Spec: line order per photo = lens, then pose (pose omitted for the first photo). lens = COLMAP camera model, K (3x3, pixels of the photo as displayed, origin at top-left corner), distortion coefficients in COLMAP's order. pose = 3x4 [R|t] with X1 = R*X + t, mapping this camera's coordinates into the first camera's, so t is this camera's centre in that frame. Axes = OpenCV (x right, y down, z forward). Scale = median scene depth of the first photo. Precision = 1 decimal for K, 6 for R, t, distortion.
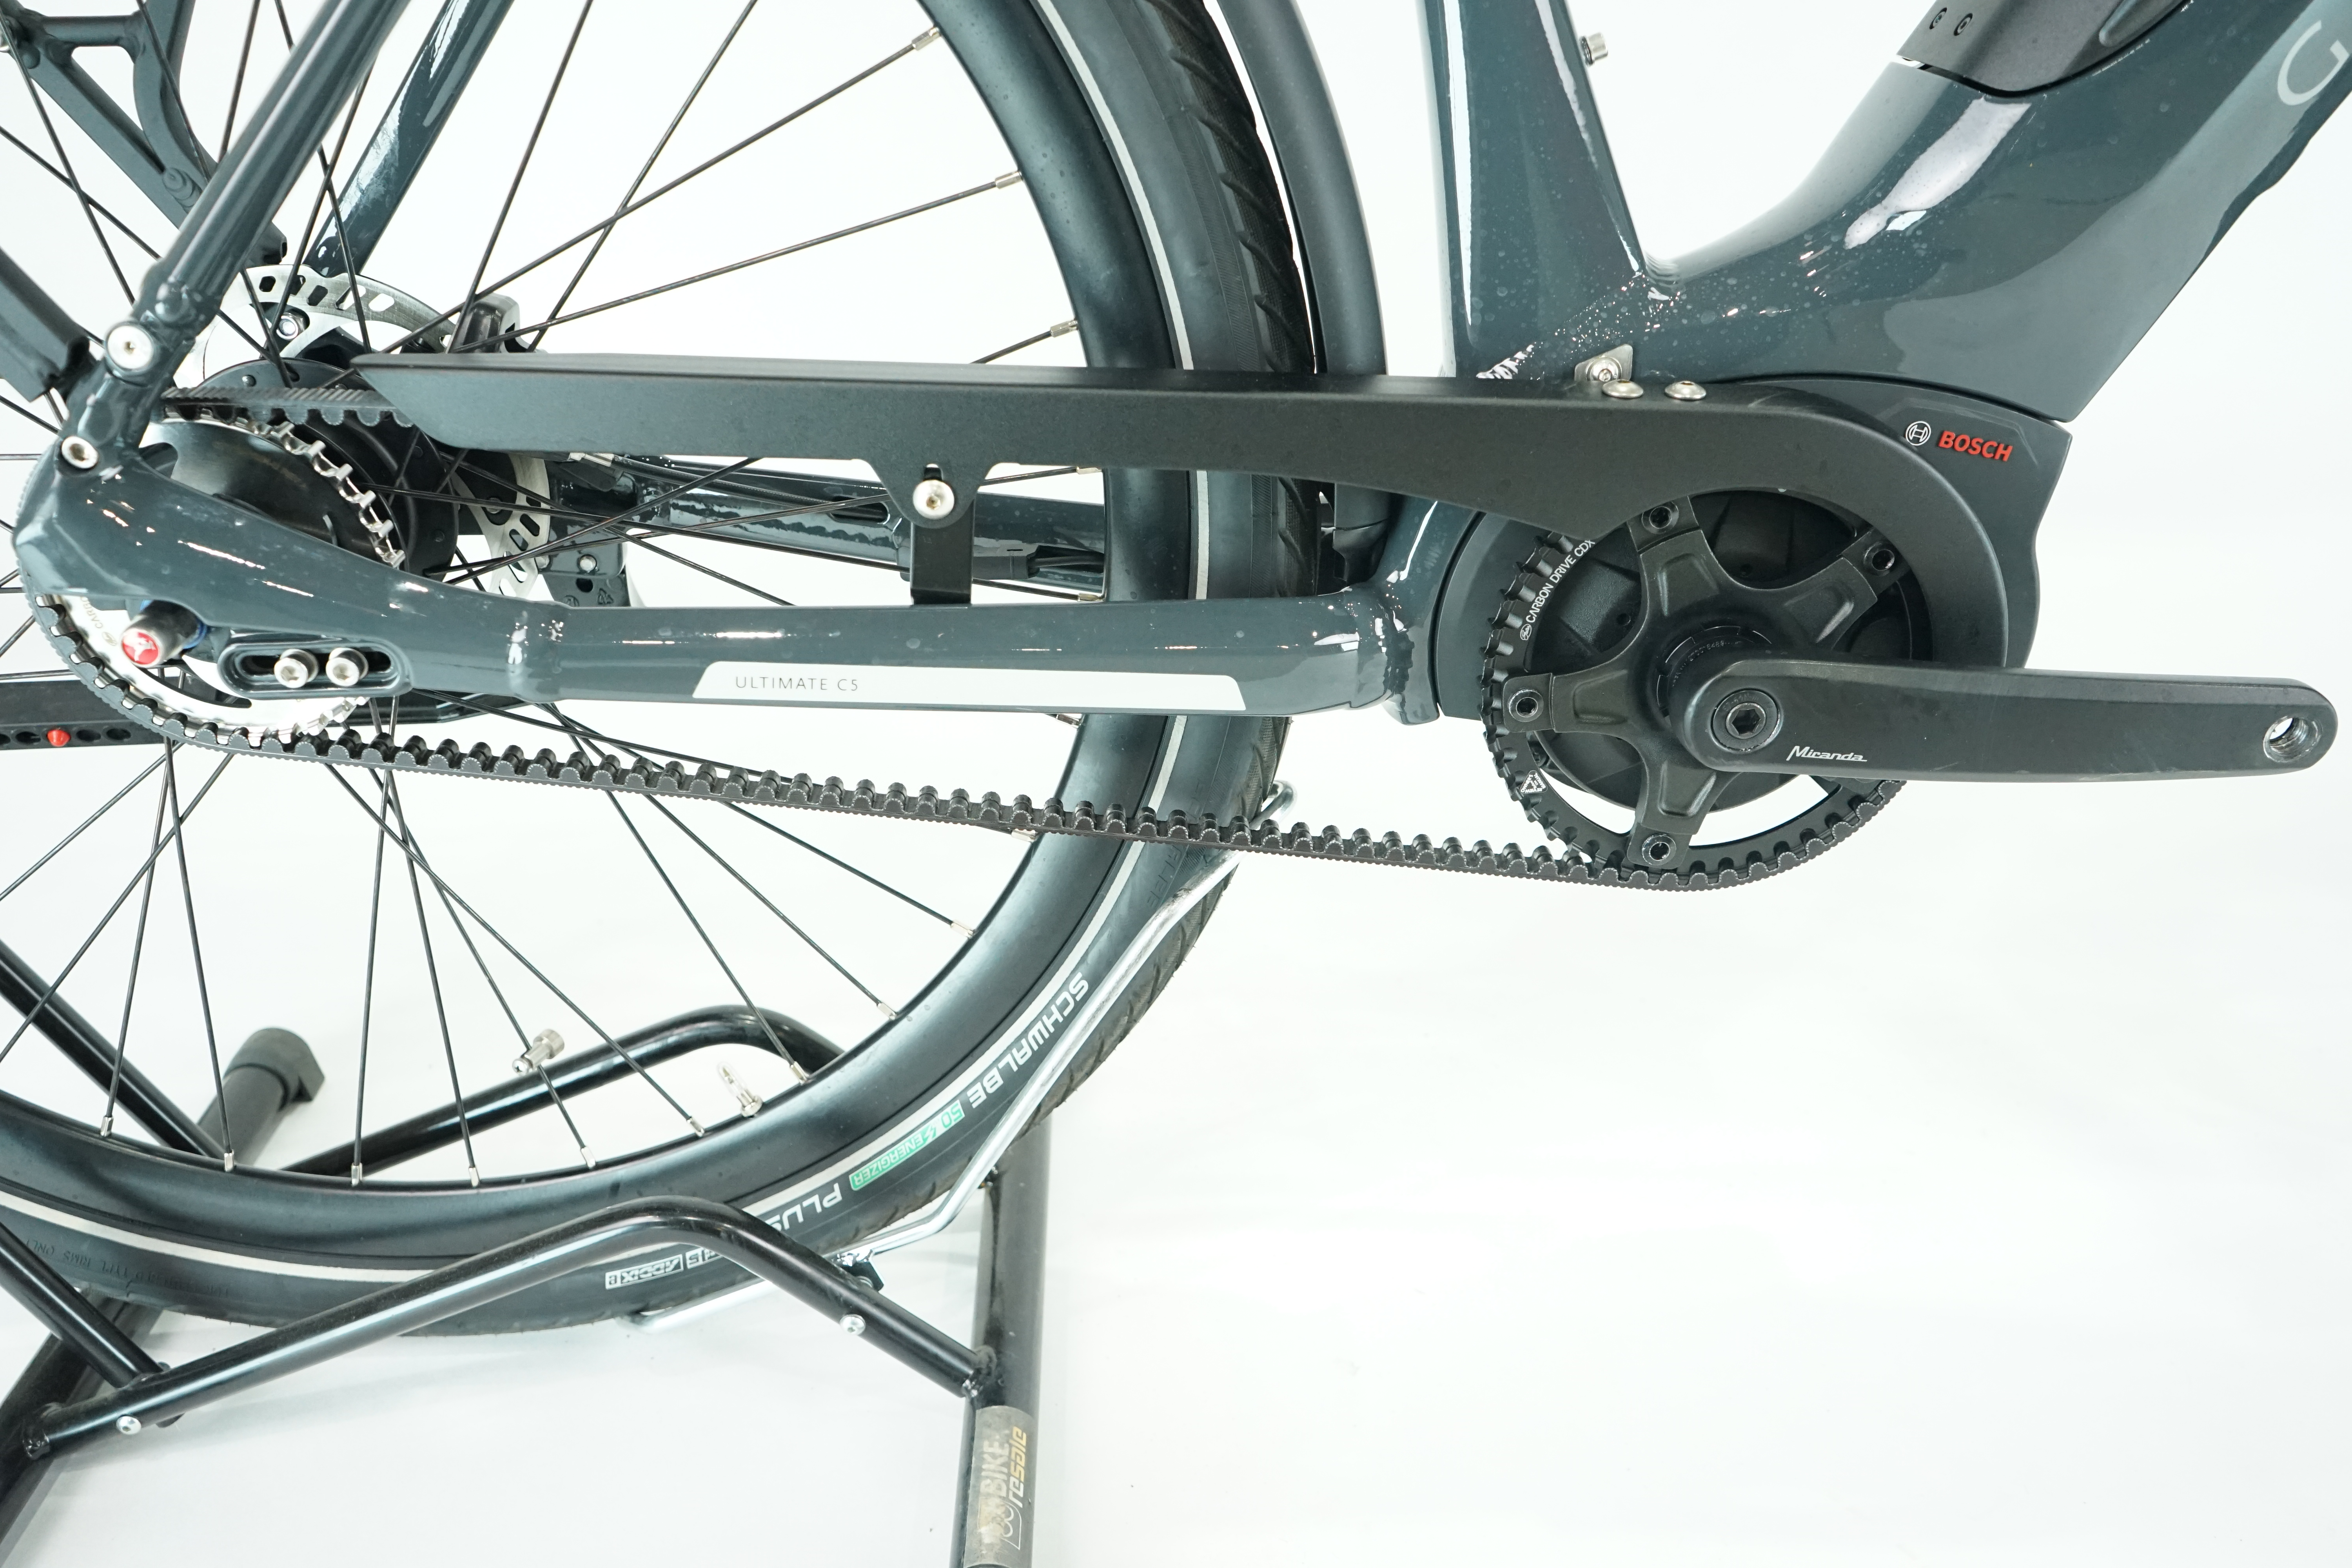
lens RADIAL K [[1948.9, 0, 1176.0], [0, 1948.9, 784.0], [0, 0, 1]] dist [0.000074, 0.001153]
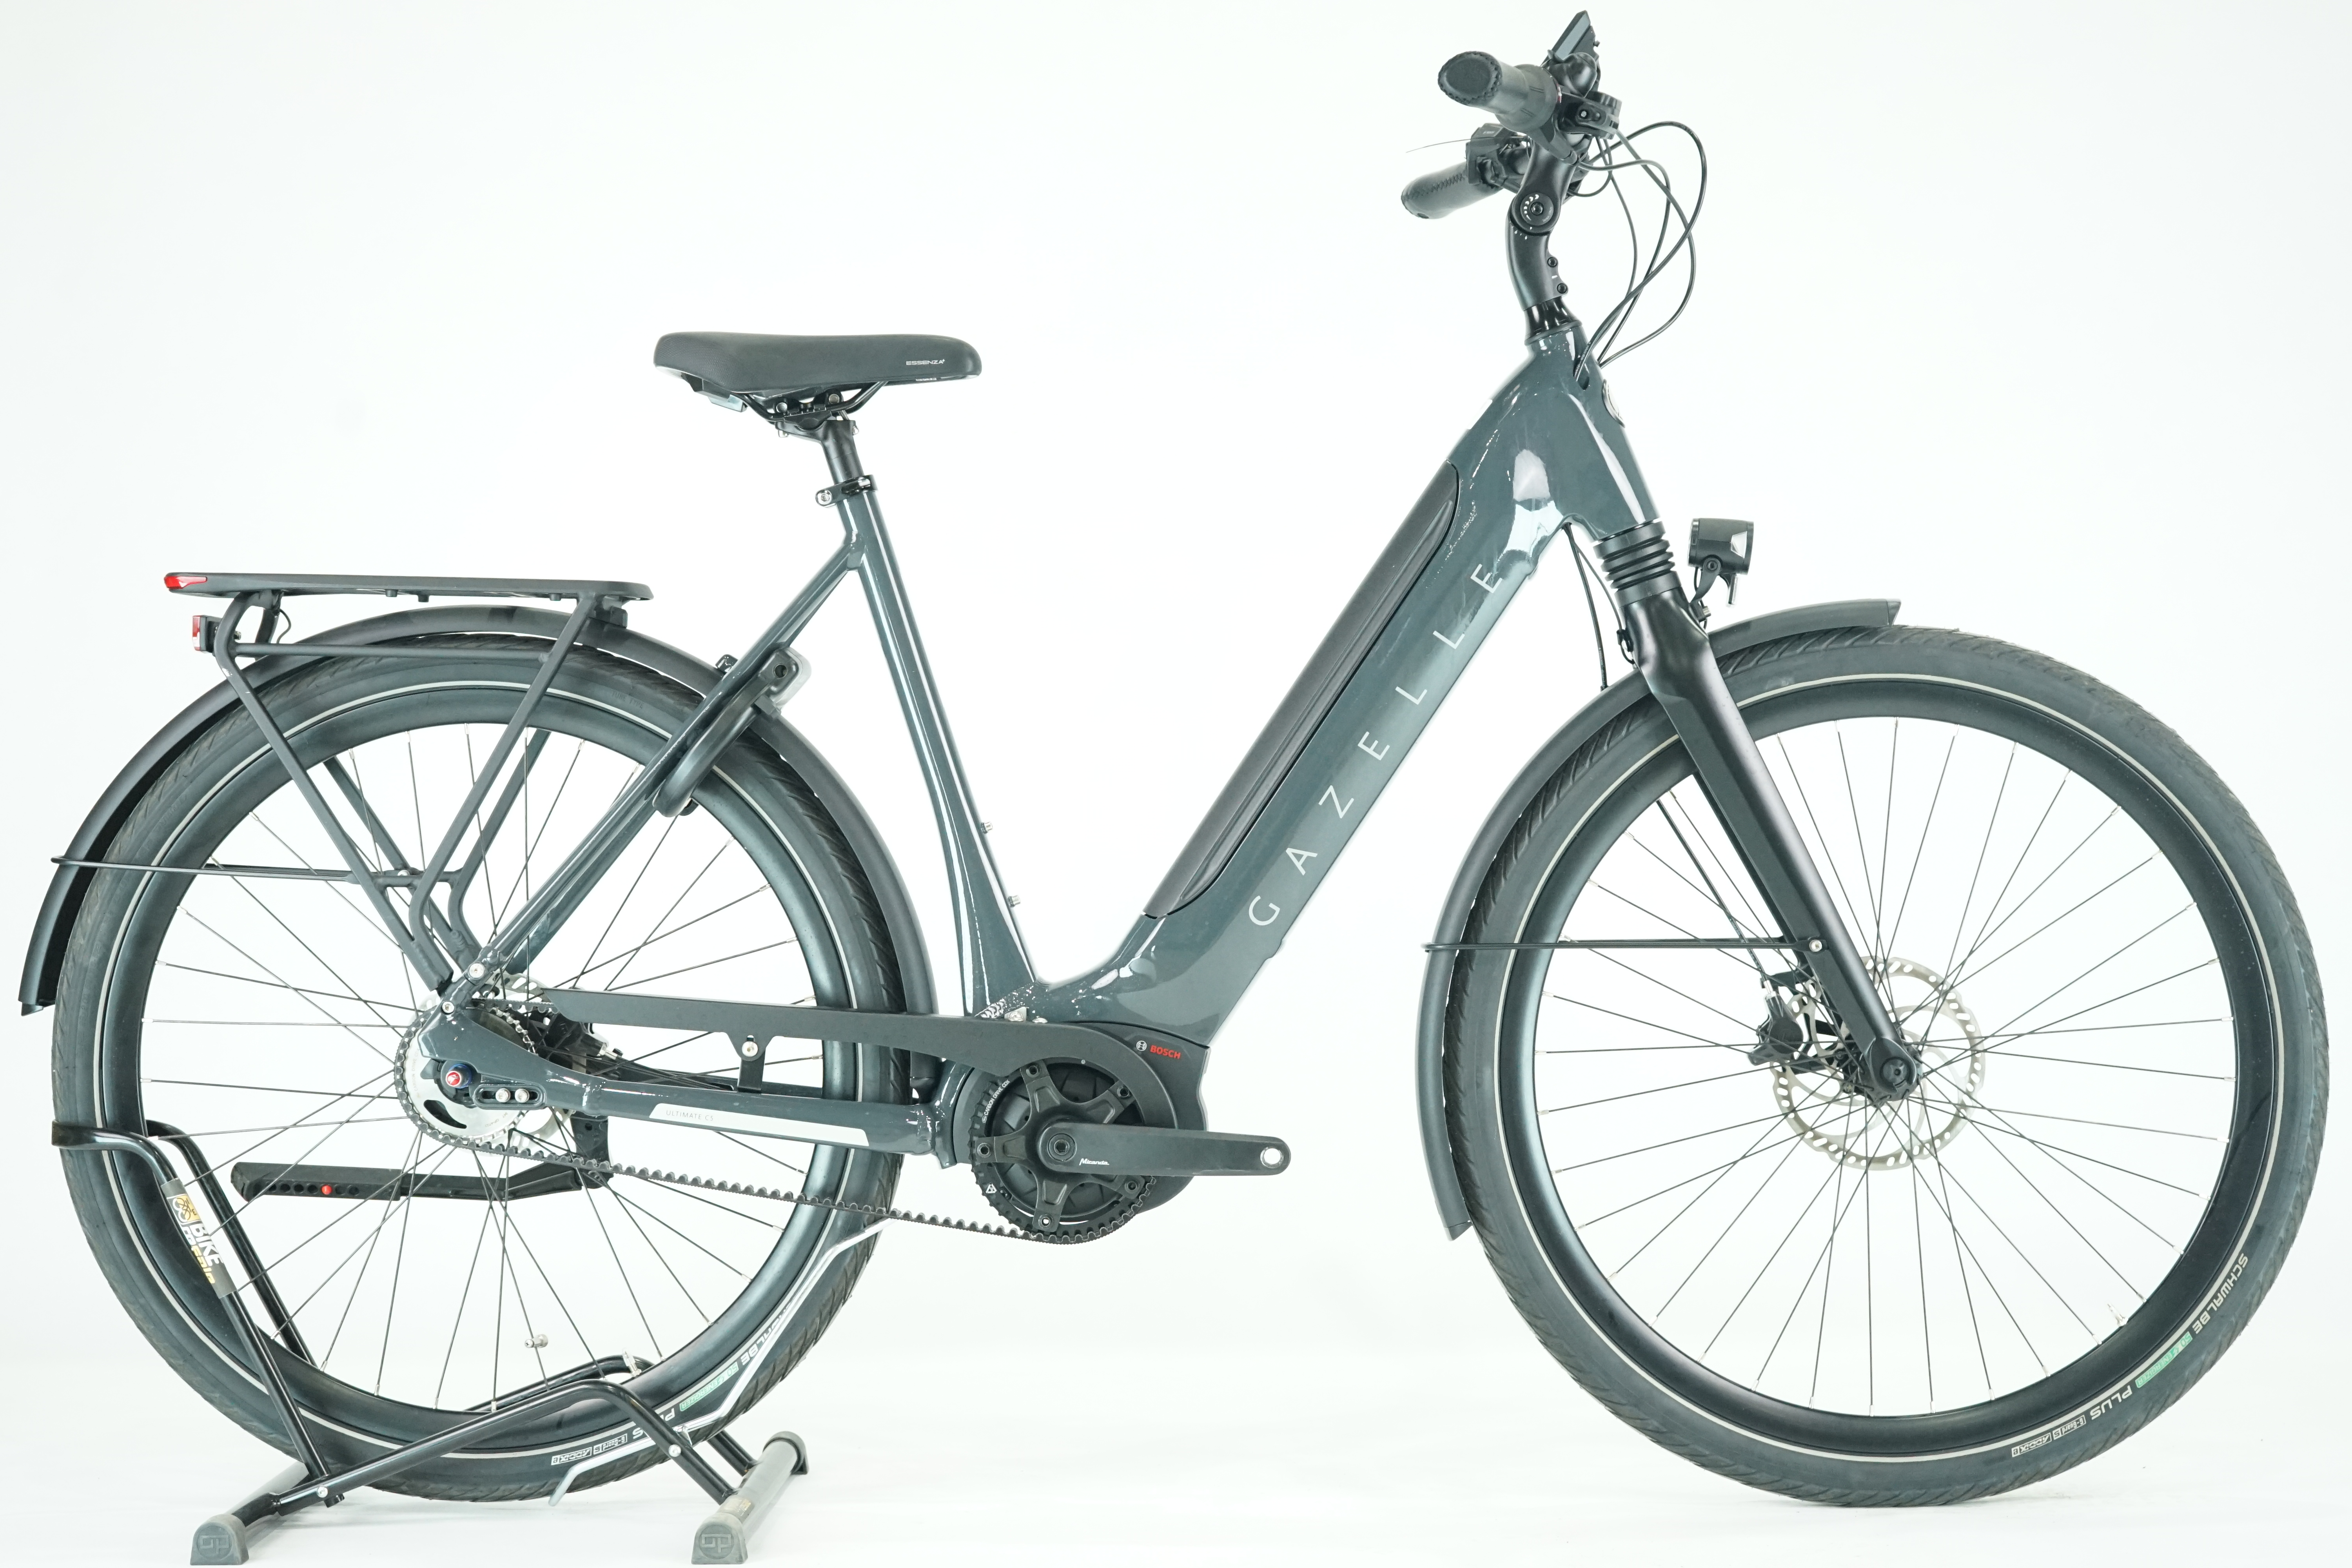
lens RADIAL K [[4116.2, 0, 1176.0], [0, 4116.2, 784.0], [0, 0, 1]] dist [0.043742, 0.023122]
pose [[0.997748, 0.034071, -0.057772, 0.706902], [-0.056349, 0.892991, -0.446534, 1.853225], [0.036376, 0.448784, 0.892900, -3.823465]]
